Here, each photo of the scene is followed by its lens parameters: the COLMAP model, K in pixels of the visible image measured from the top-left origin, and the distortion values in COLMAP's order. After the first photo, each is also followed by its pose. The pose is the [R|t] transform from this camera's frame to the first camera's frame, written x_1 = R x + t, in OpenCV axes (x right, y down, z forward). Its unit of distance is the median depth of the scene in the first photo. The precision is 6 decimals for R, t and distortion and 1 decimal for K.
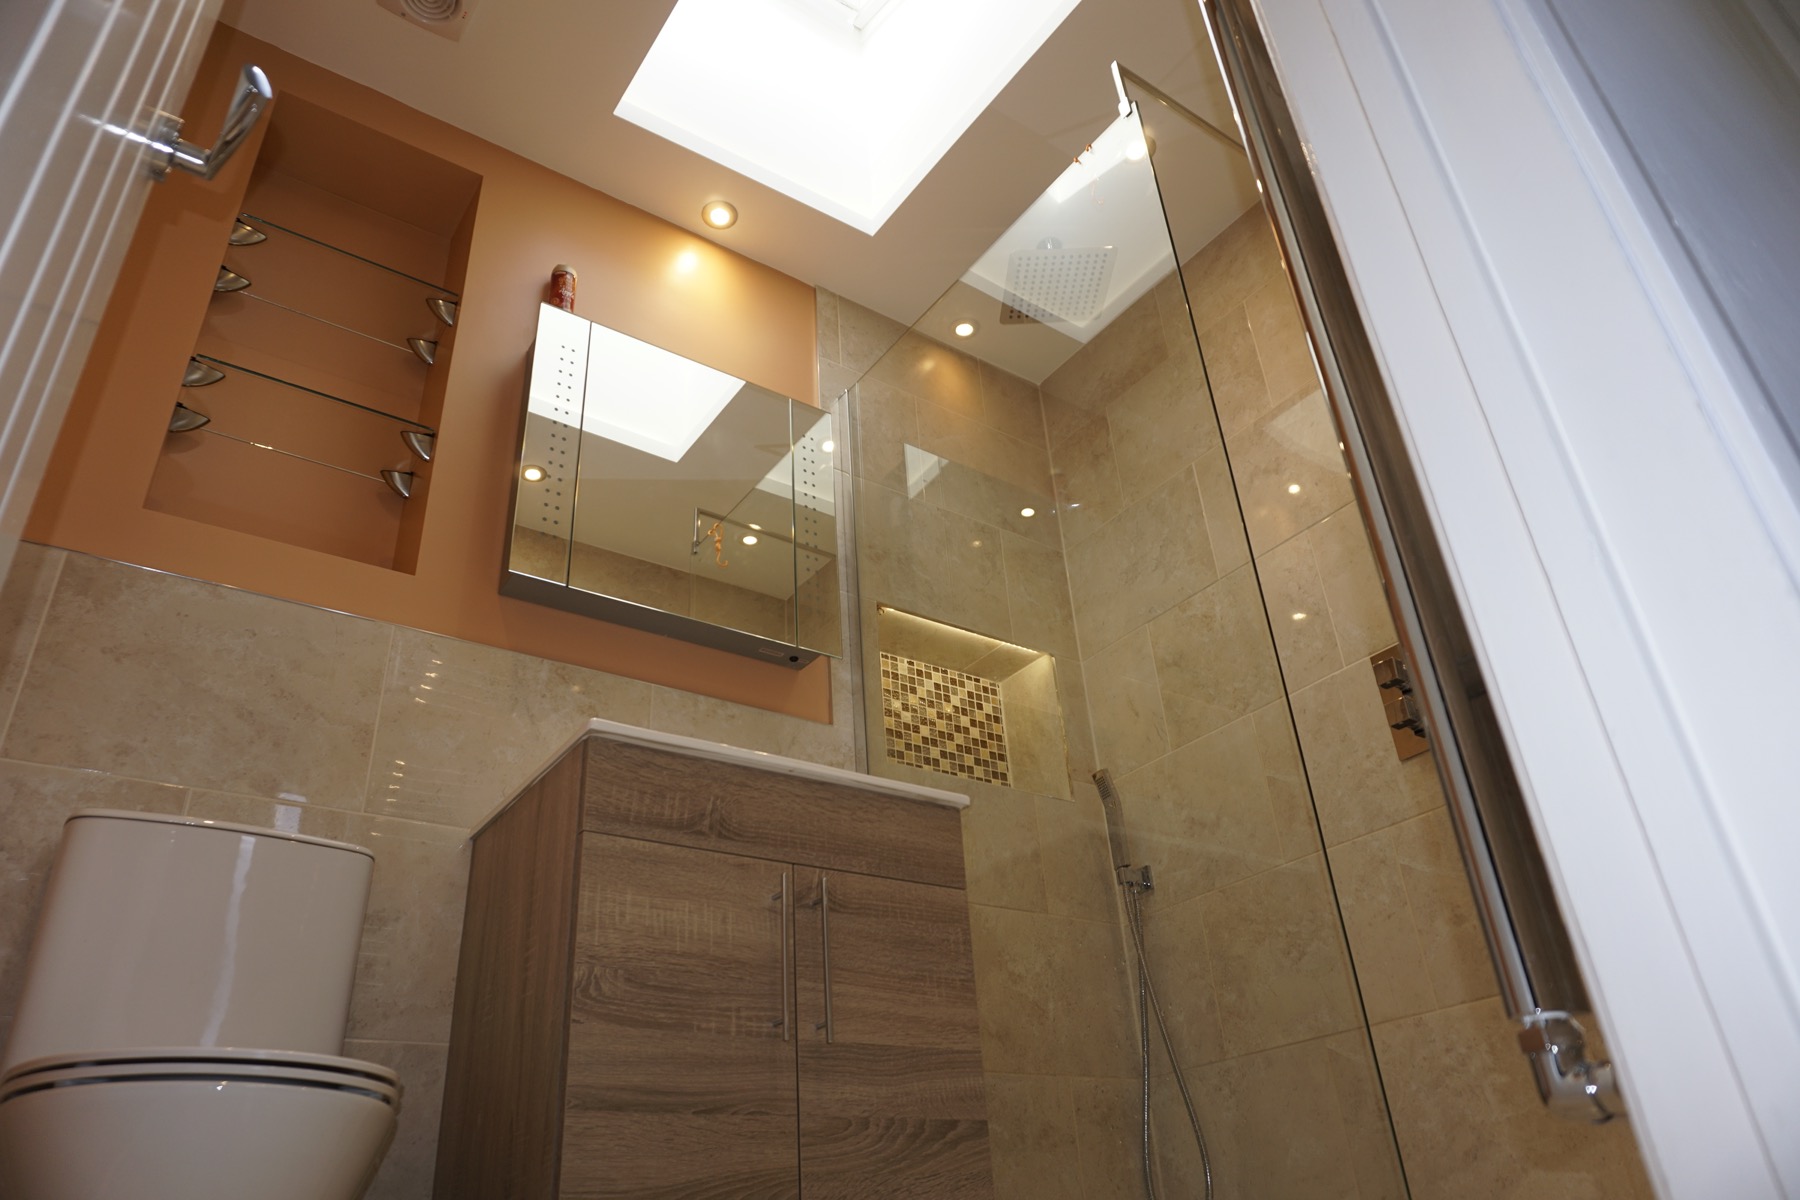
lens RADIAL K [[1210.5, 0, 900.0], [0, 1210.5, 600.0], [0, 0, 1]] dist [-0.053846, 0.038814]
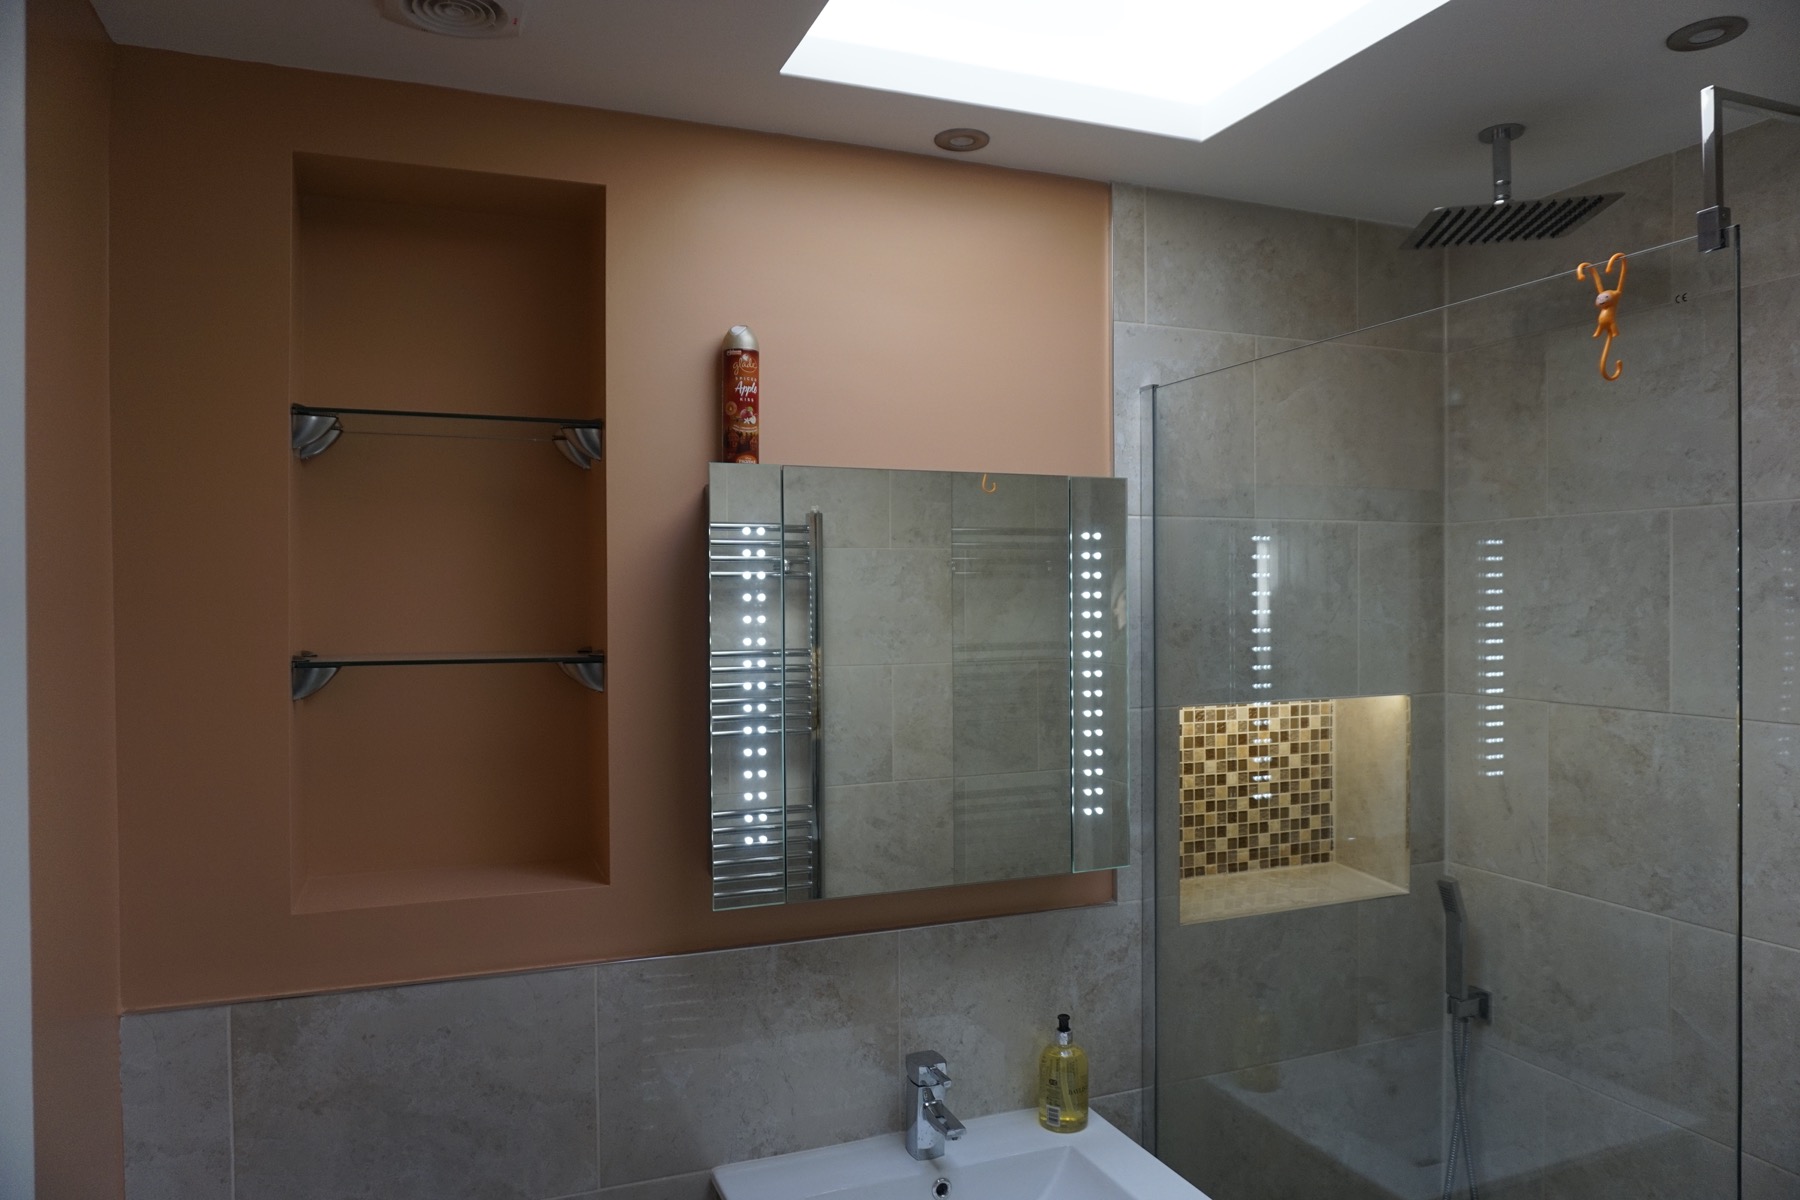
lens RADIAL K [[1210.5, 0, 900.0], [0, 1210.5, 600.0], [0, 0, 1]] dist [-0.053846, 0.038814]
pose [[0.971499, 0.059356, -0.229491, -0.024199], [0.068486, 0.856571, 0.511465, -0.564230], [0.226934, -0.512604, 0.828093, 0.420251]]
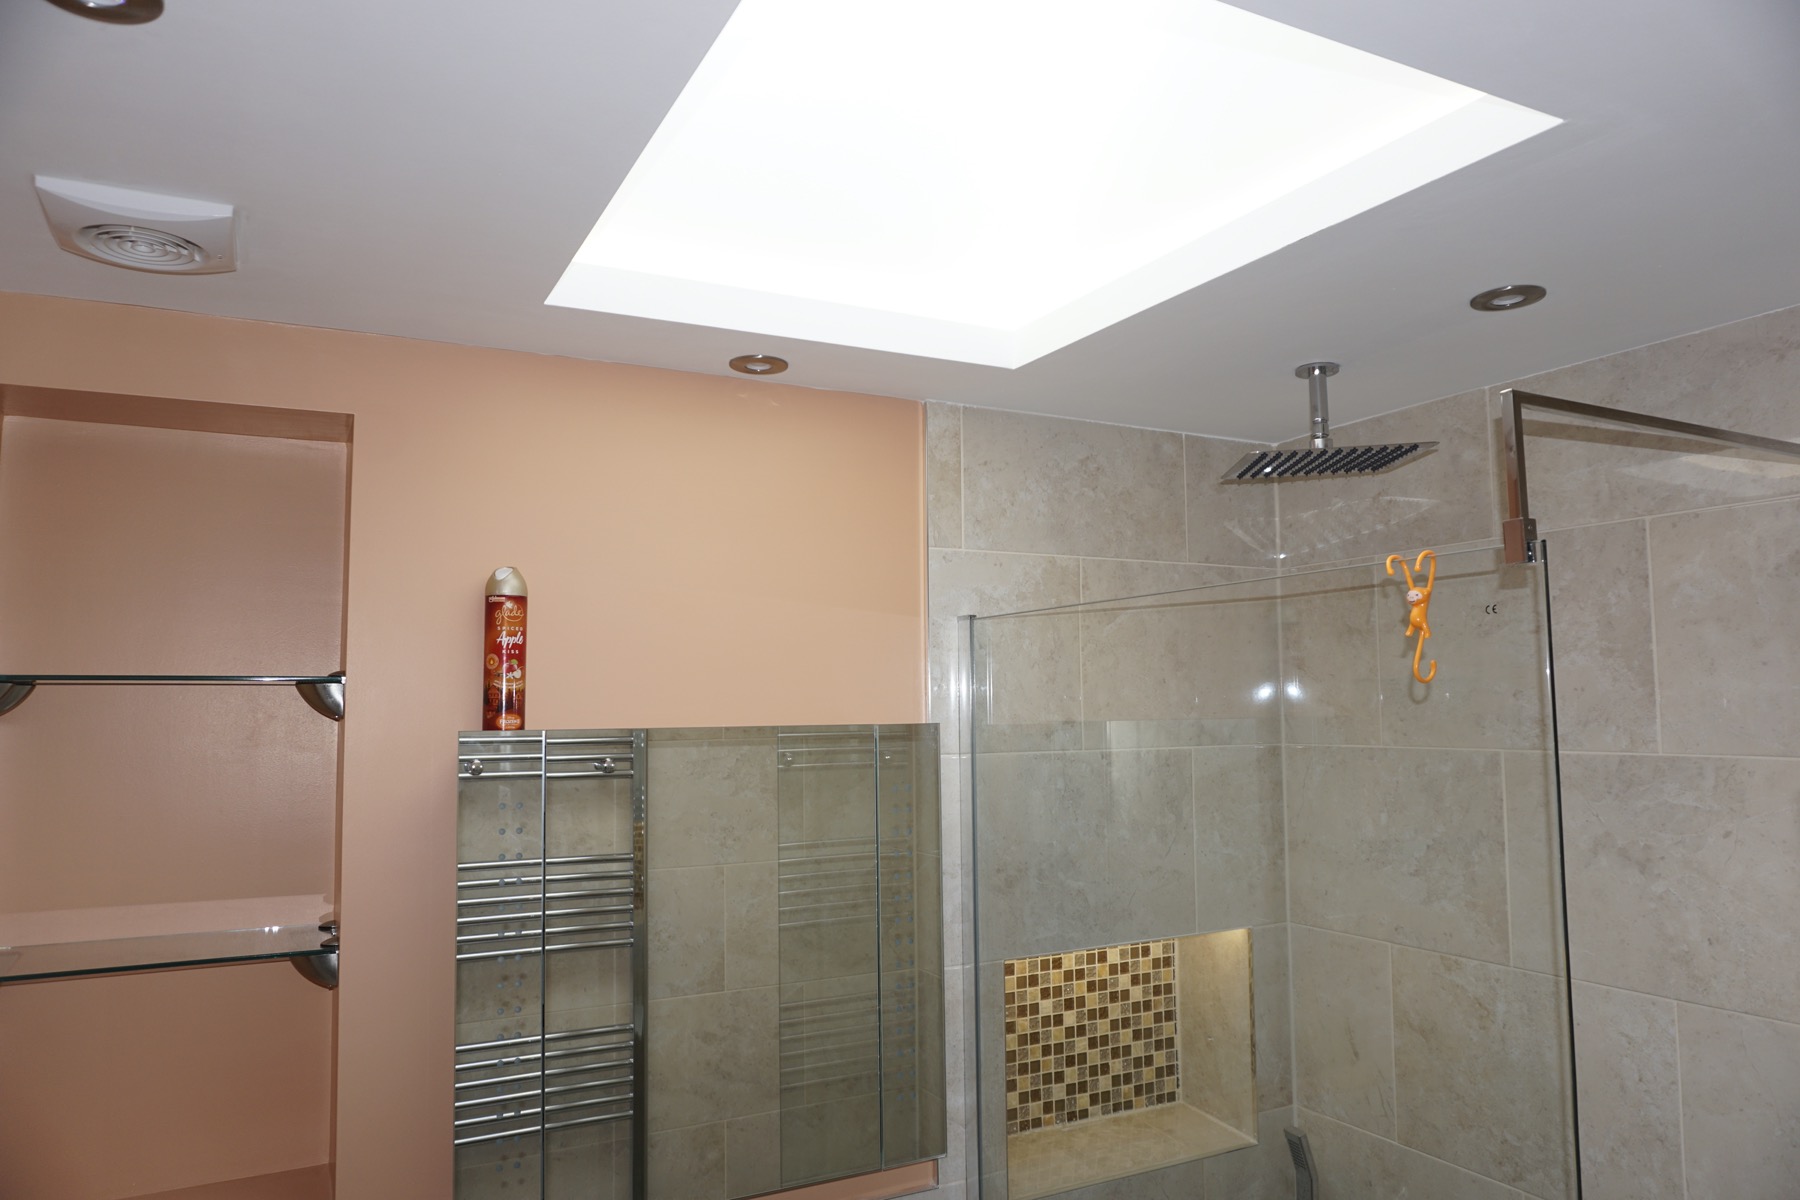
lens RADIAL K [[1202.4, 0, 900.6], [0, 1202.4, 596.0], [0, 0, 1]] dist [-0.049729, 0.030559]
pose [[0.989124, 0.040219, -0.141478, 0.013943], [0.024871, 0.902302, 0.430386, -0.605012], [0.144965, -0.429224, 0.891488, 0.540438]]
